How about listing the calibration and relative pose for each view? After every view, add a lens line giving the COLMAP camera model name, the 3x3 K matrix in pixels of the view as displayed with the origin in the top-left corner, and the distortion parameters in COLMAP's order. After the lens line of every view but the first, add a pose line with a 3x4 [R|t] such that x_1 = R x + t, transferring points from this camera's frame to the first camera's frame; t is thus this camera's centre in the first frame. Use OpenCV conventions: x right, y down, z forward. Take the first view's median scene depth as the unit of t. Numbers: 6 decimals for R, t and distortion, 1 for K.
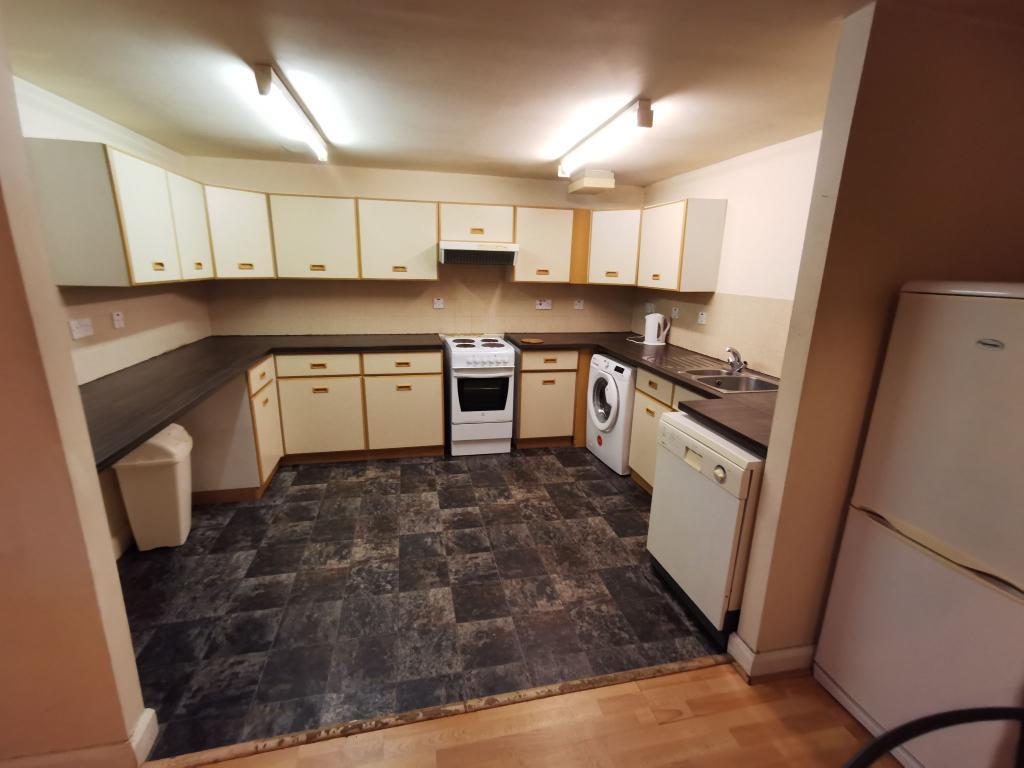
lens RADIAL K [[471.5, 0, 509.0], [0, 471.5, 385.8], [0, 0, 1]] dist [0.011472, 0.000290]
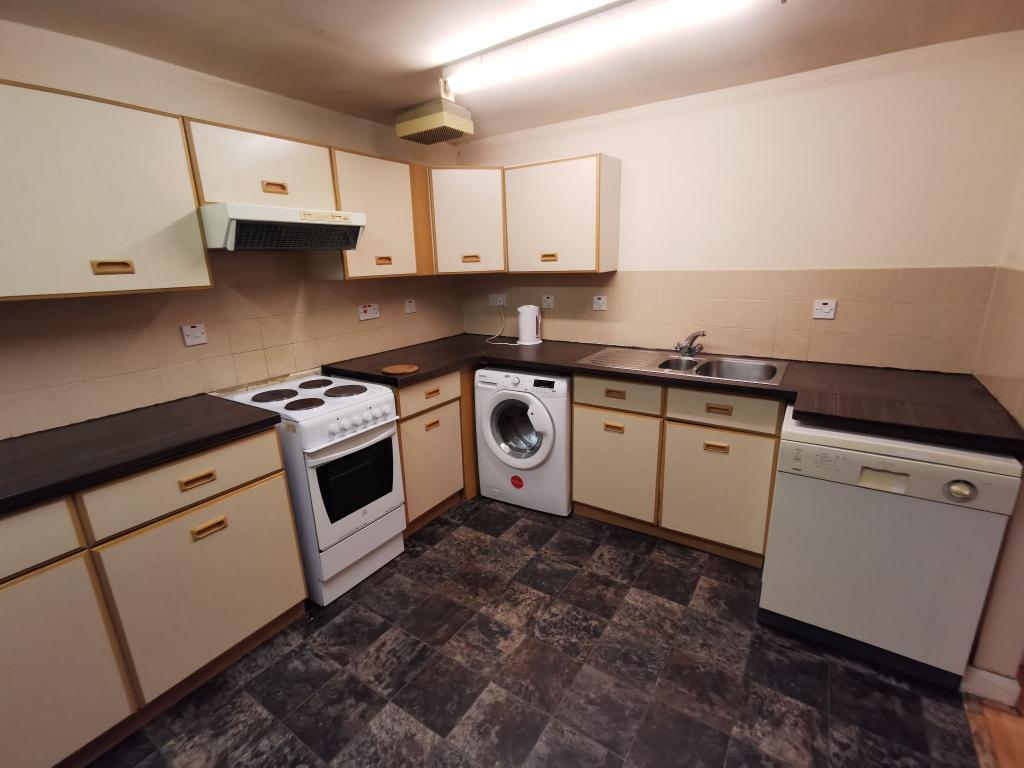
lens RADIAL K [[471.5, 0, 509.0], [0, 471.5, 385.8], [0, 0, 1]] dist [0.011472, 0.000290]
pose [[0.717258, -0.226087, 0.659110, -0.280210], [0.217564, 0.971273, 0.096407, -0.108478], [-0.661972, 0.074250, 0.745842, 0.453188]]
